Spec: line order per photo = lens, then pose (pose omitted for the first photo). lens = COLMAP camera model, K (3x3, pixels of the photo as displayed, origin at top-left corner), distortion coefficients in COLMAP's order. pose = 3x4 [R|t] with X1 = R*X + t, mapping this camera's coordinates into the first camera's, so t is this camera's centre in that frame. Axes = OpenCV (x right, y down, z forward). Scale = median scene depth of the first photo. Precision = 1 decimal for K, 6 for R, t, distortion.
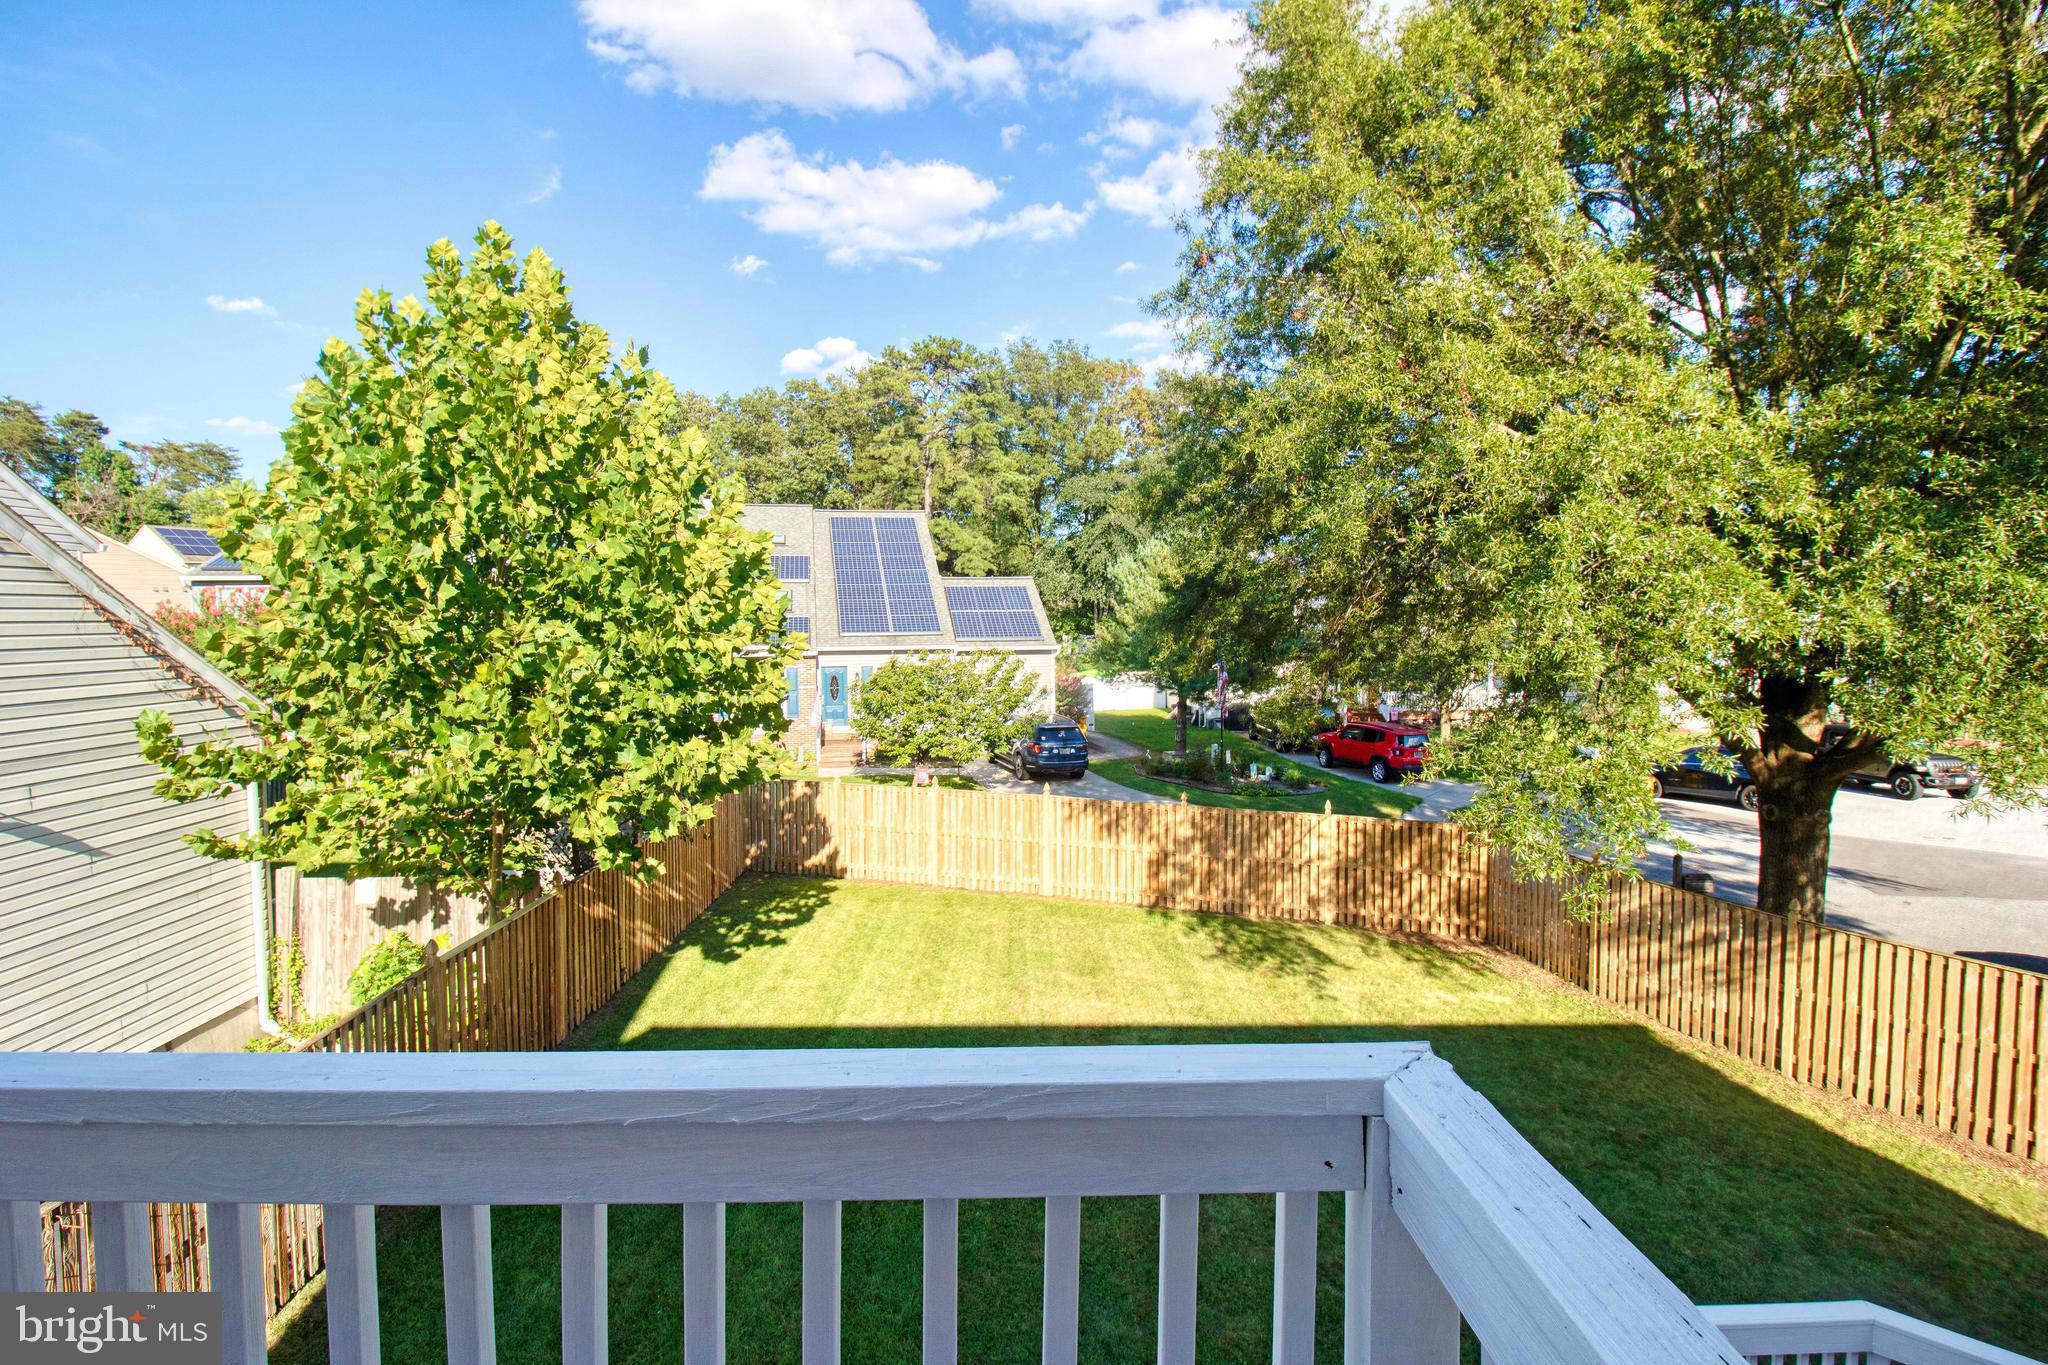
lens RADIAL K [[973.5, 0, 1023.8], [0, 973.5, 604.2], [0, 0, 1]] dist [0.001228, -0.014220]
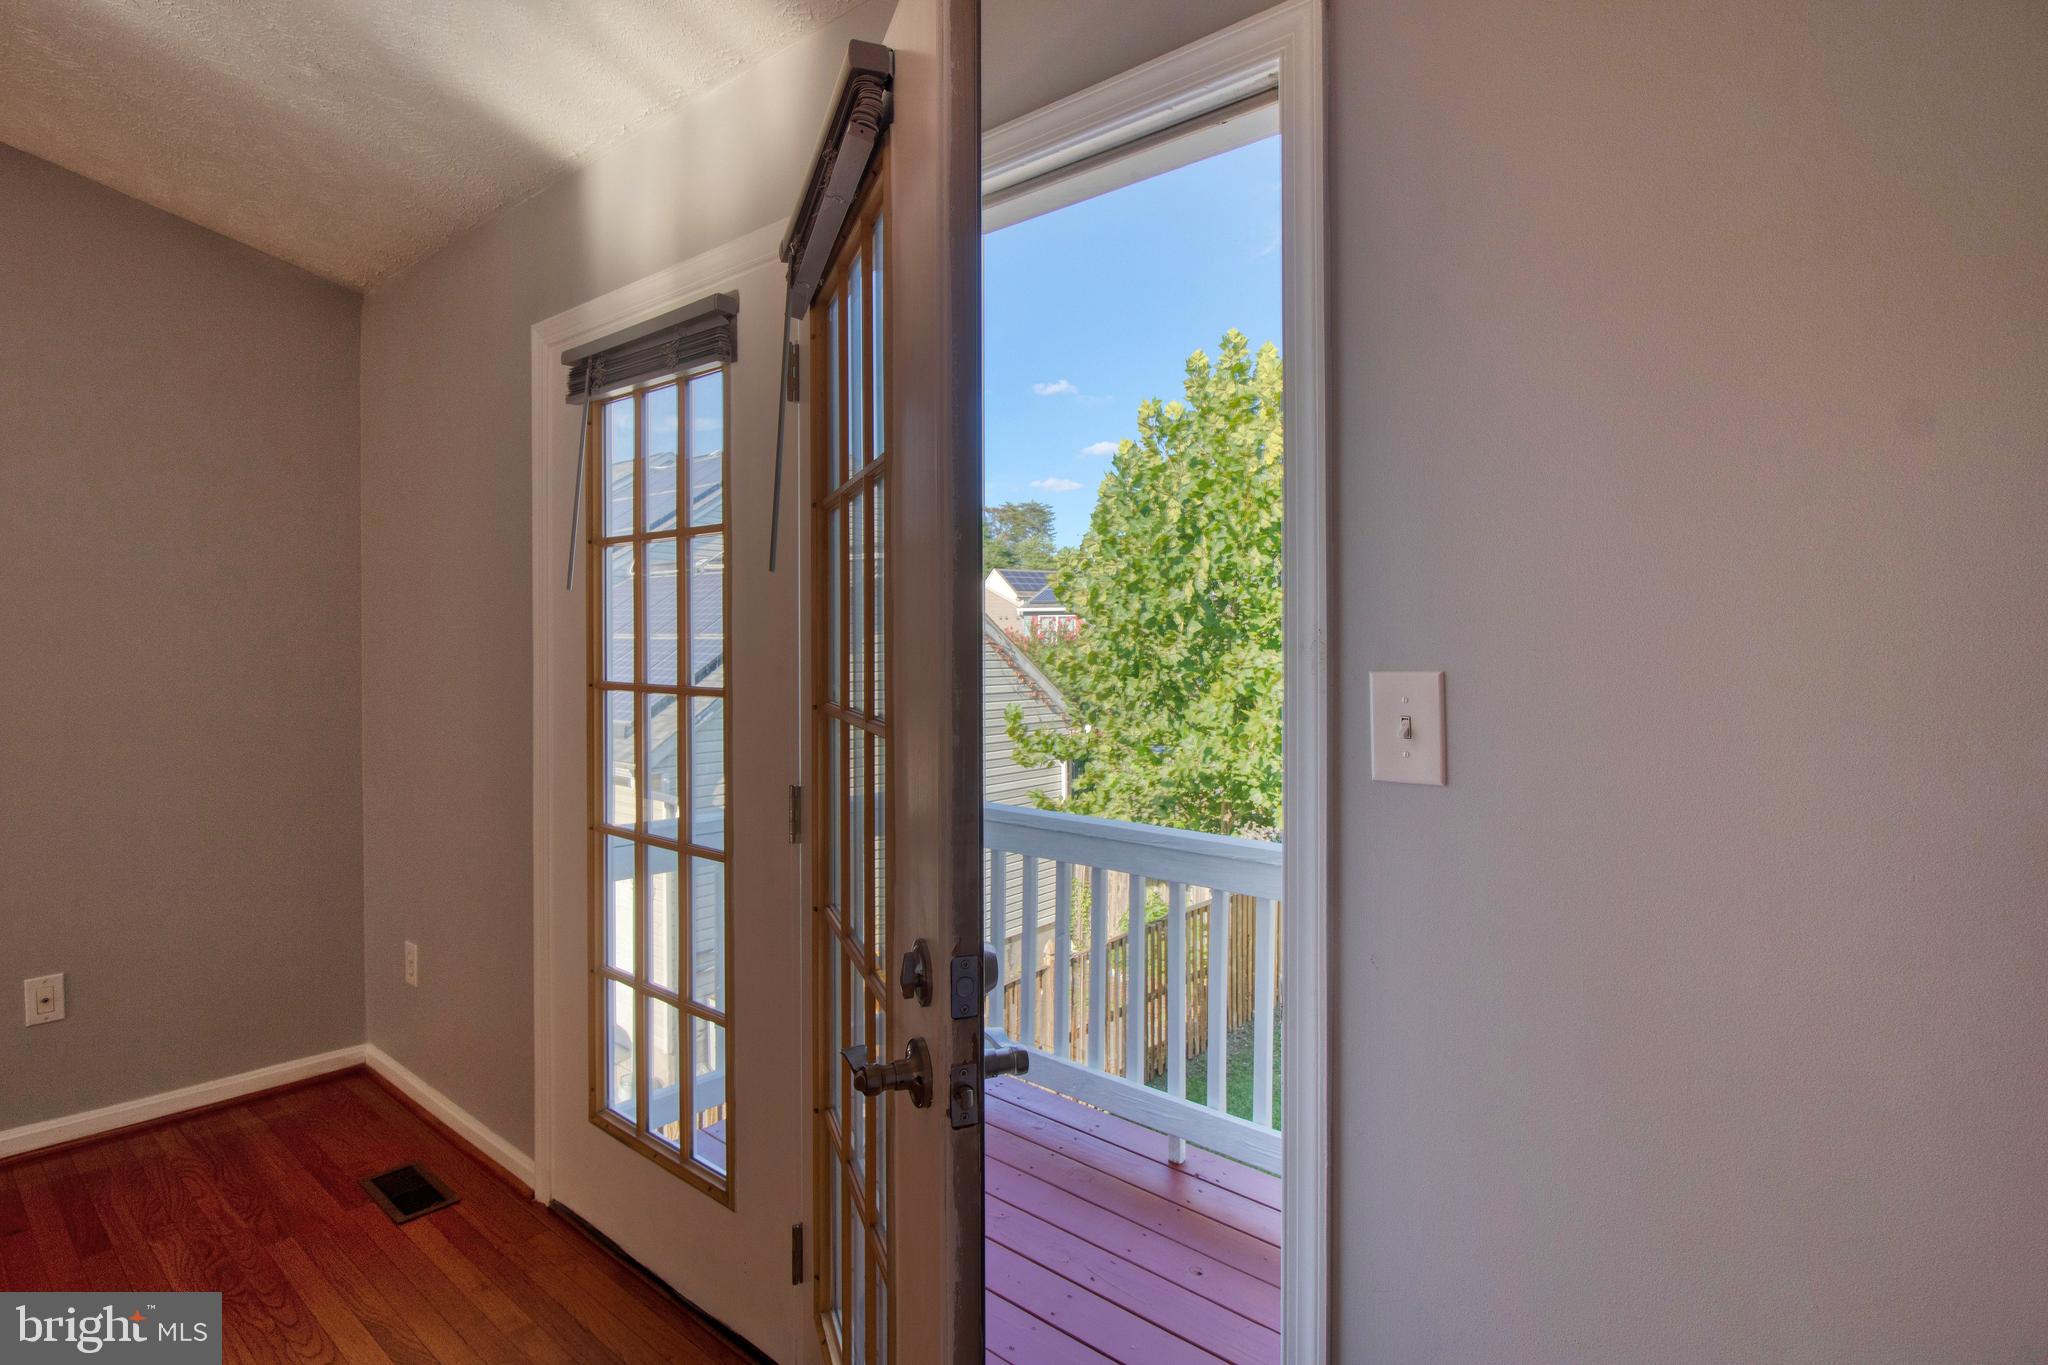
lens RADIAL K [[971.1, 0, 991.1], [0, 971.1, 670.5], [0, 0, 1]] dist [0.002644, -0.009482]
pose [[0.738196, 0.042575, -0.673241, 0.081033], [-0.017071, 0.998866, 0.044449, -0.006178], [0.674370, -0.021320, 0.738086, -0.136841]]
